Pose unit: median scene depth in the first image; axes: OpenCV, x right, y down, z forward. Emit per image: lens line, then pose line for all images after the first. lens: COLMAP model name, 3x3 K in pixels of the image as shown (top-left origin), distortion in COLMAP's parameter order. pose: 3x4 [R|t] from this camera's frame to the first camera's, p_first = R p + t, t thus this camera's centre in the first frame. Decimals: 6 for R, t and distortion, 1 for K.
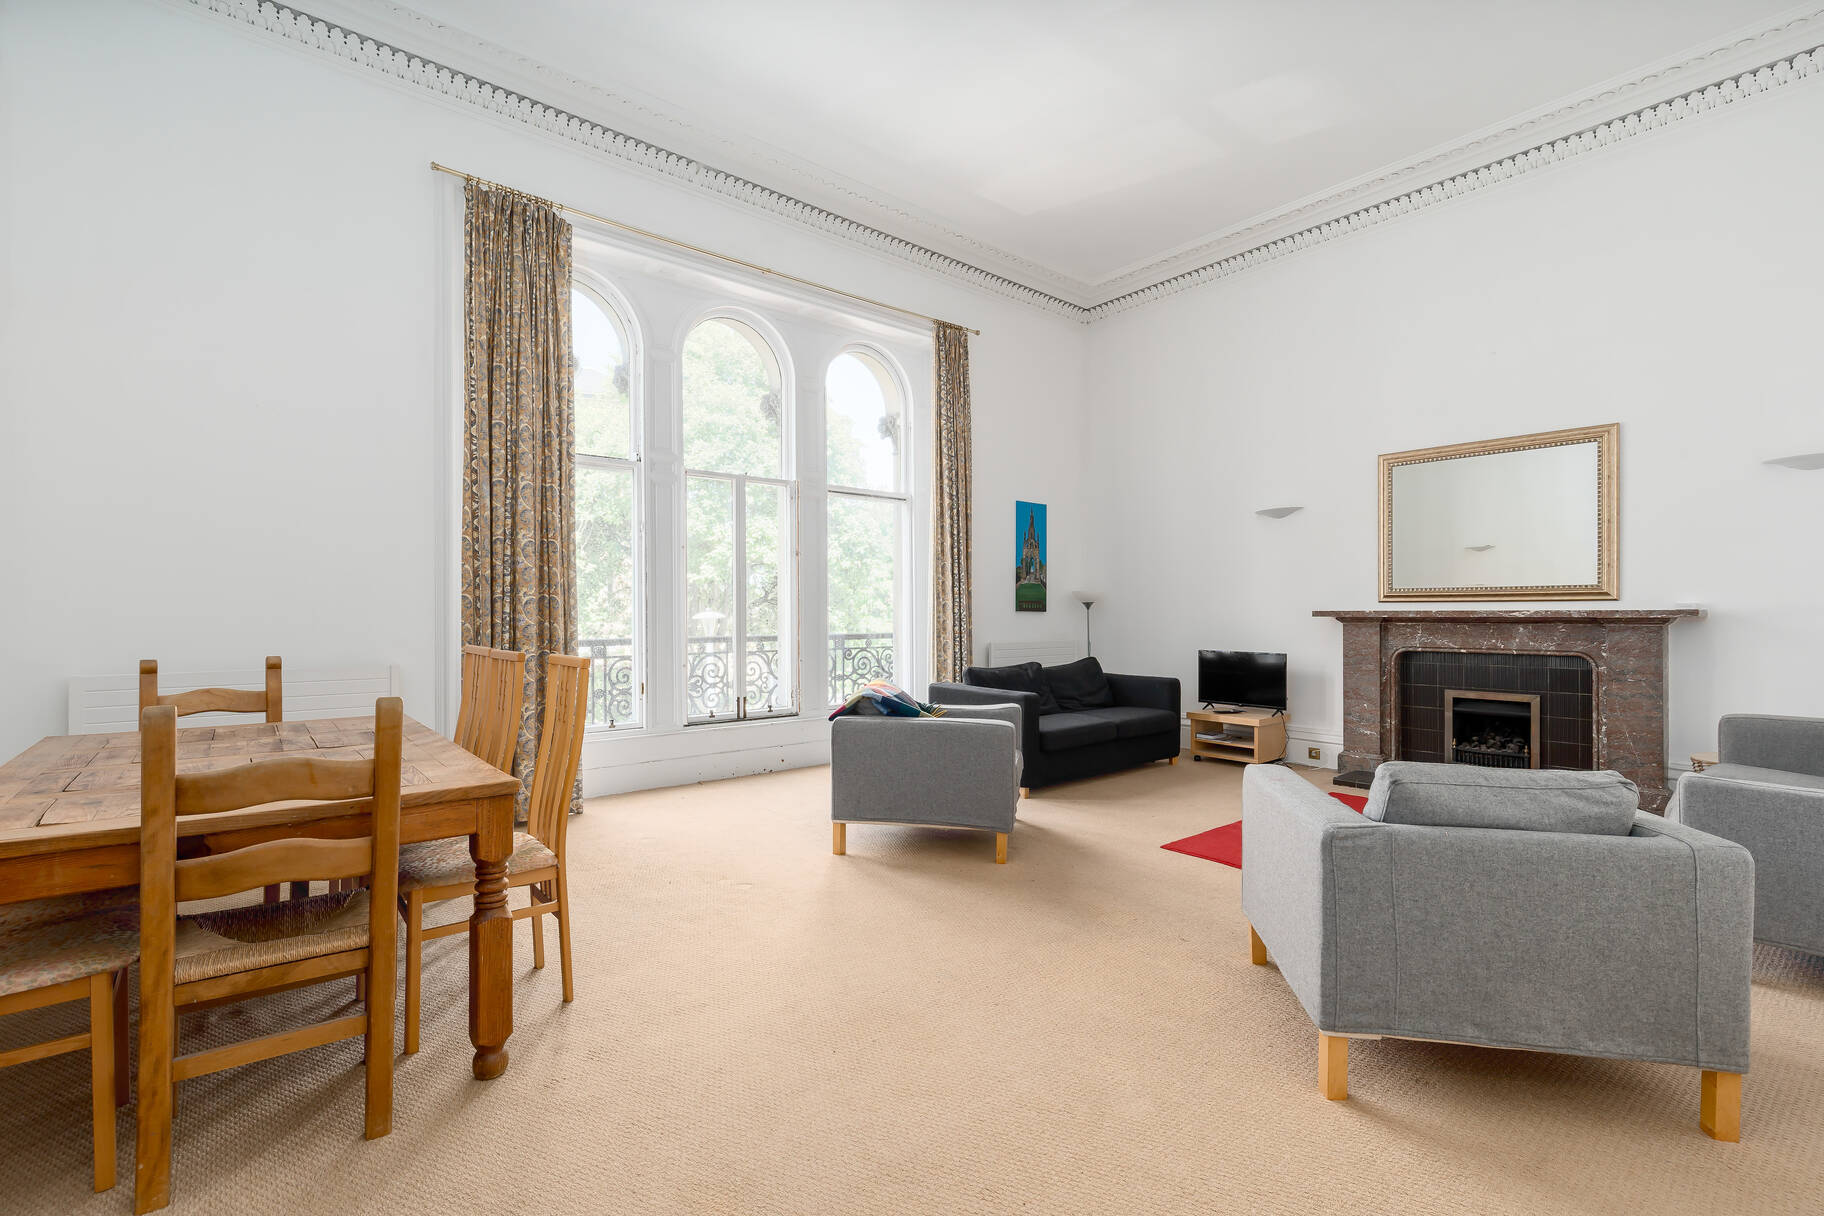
lens RADIAL K [[830.2, 0, 924.4], [0, 830.2, 622.0], [0, 0, 1]] dist [0.005818, -0.000916]
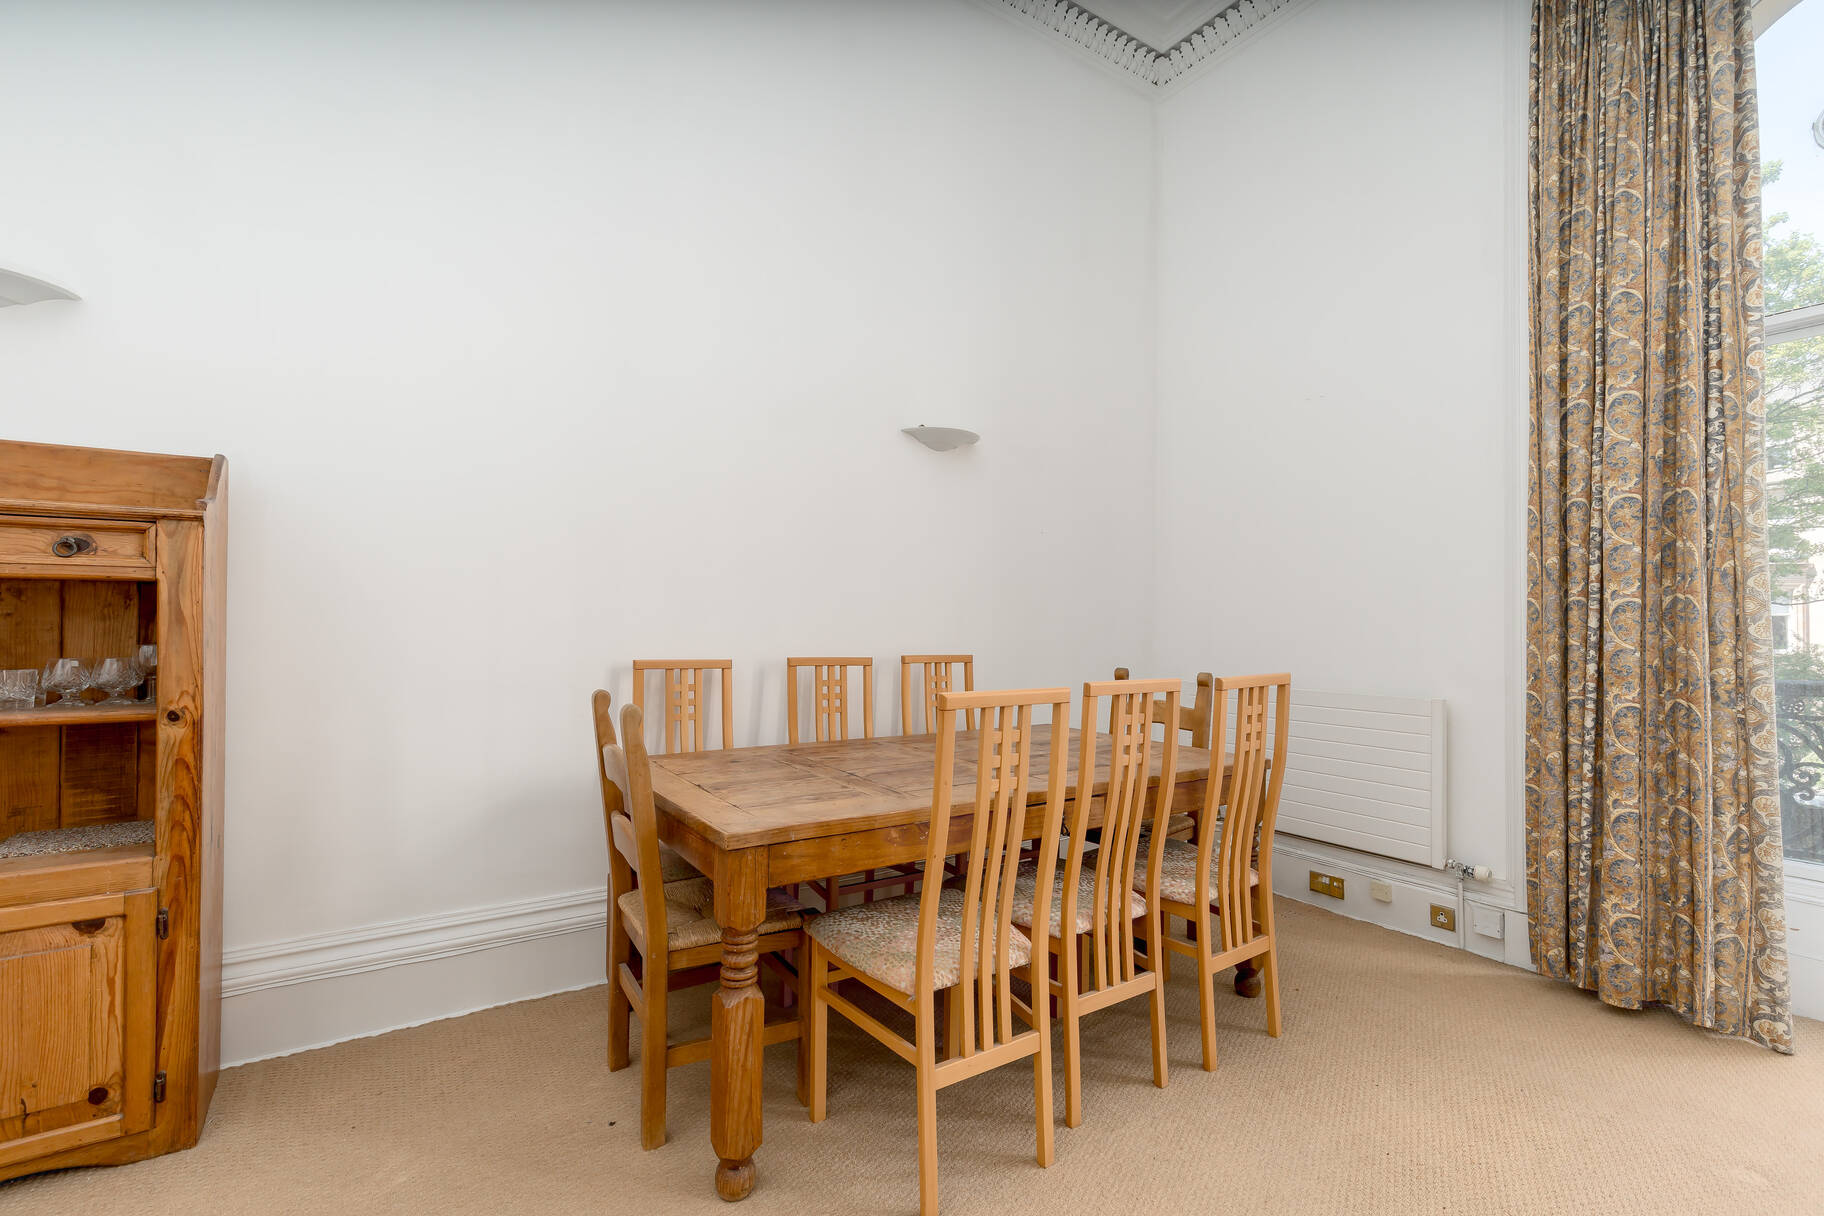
lens RADIAL K [[829.2, 0, 925.5], [0, 829.2, 621.8], [0, 0, 1]] dist [0.004936, -0.000922]
pose [[-0.110009, -0.007024, -0.993906, 0.098625], [-0.018178, 0.999822, -0.005054, -0.003054], [0.993764, 0.017511, -0.110117, 0.476472]]
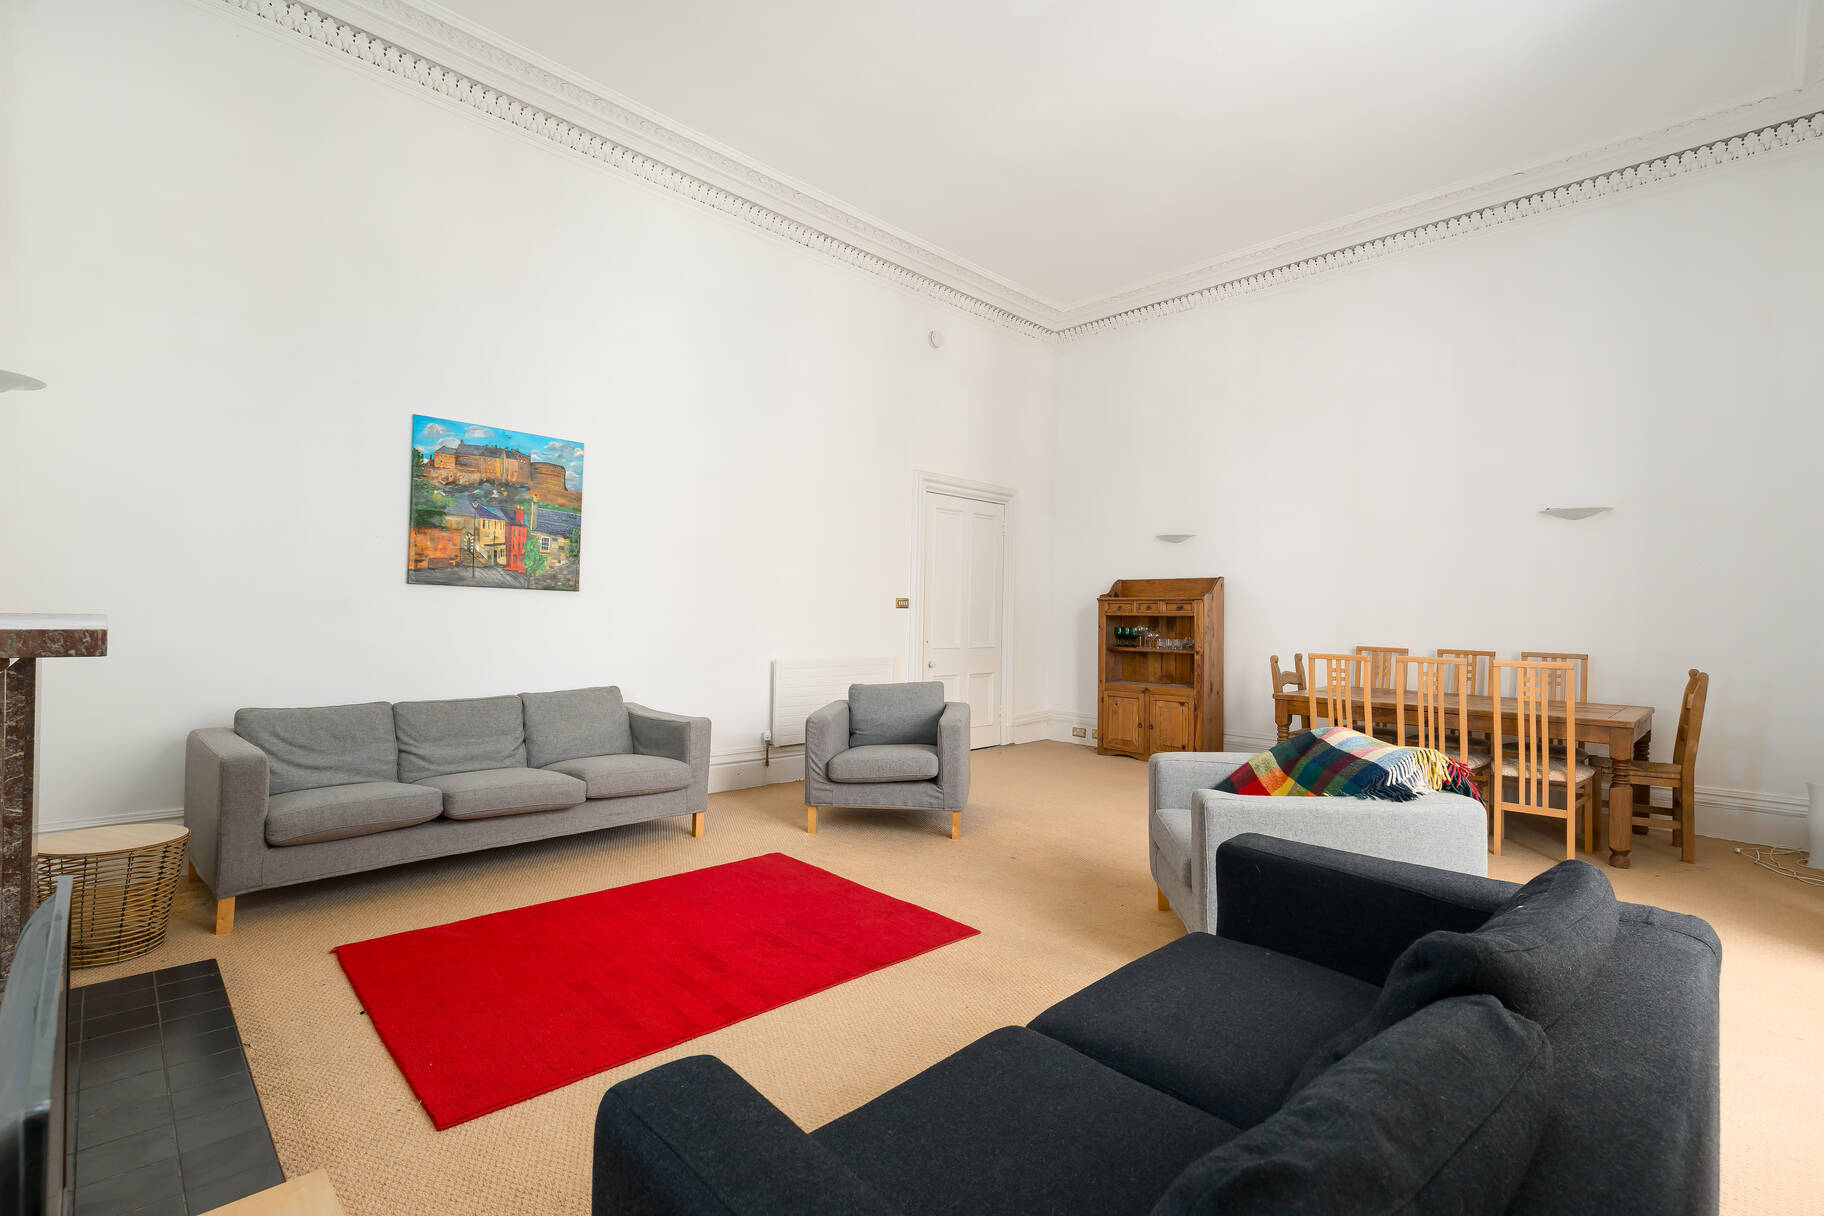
lens RADIAL K [[830.2, 0, 924.4], [0, 830.2, 622.0], [0, 0, 1]] dist [0.005818, -0.000916]
pose [[-0.996767, -0.014258, -0.079077, 0.293470], [-0.016125, 0.999605, 0.023032, -0.027758], [0.078718, 0.024233, -0.996602, 1.299443]]
